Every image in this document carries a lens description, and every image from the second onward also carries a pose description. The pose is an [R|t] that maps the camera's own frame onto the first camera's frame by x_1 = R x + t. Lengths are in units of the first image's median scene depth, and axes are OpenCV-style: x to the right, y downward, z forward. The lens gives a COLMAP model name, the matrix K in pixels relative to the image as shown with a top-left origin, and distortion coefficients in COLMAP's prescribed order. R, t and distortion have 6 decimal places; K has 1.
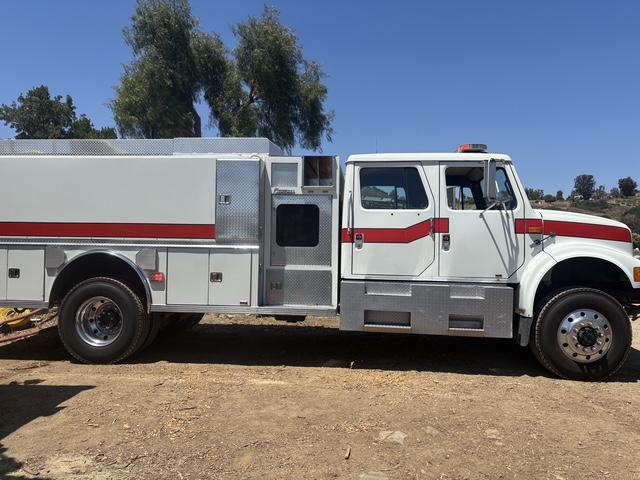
lens RADIAL K [[485.5, 0, 318.9], [0, 485.5, 245.2], [0, 0, 1]] dist [0.055101, -0.062205]
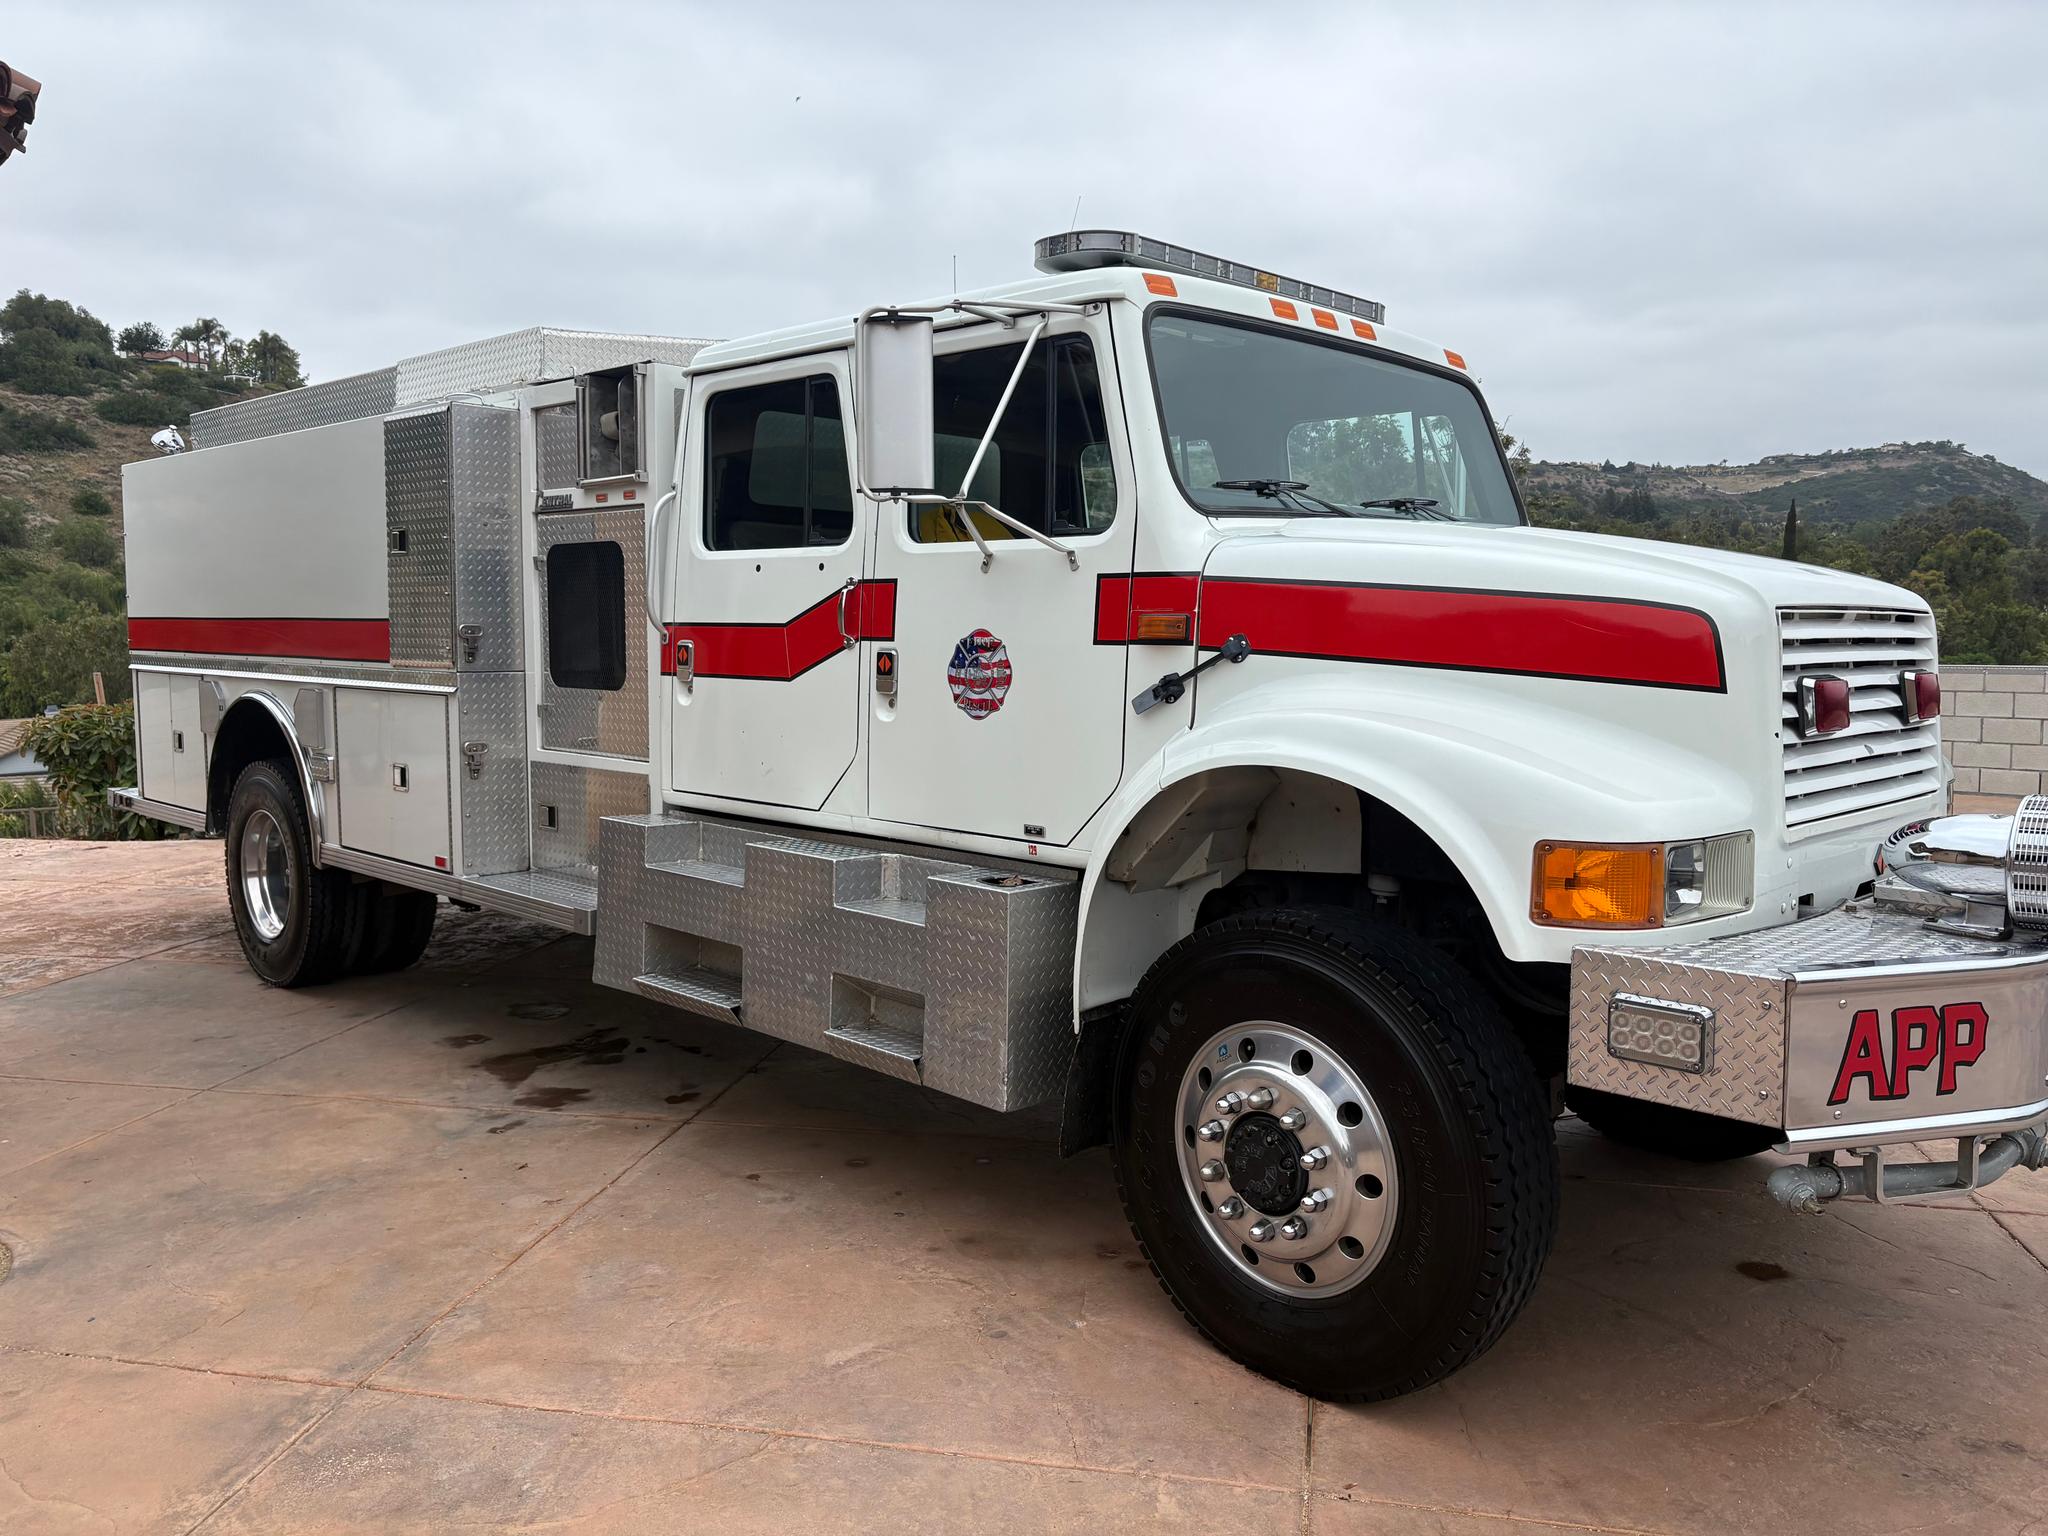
lens RADIAL K [[1553.7, 0, 1014.7], [0, 1553.7, 781.9], [0, 0, 1]] dist [0.055101, -0.062205]
pose [[0.781992, 0.050404, -0.621247, 0.792208], [0.011442, 0.995396, 0.095163, -0.028420], [0.623183, -0.081525, 0.777815, 0.432873]]
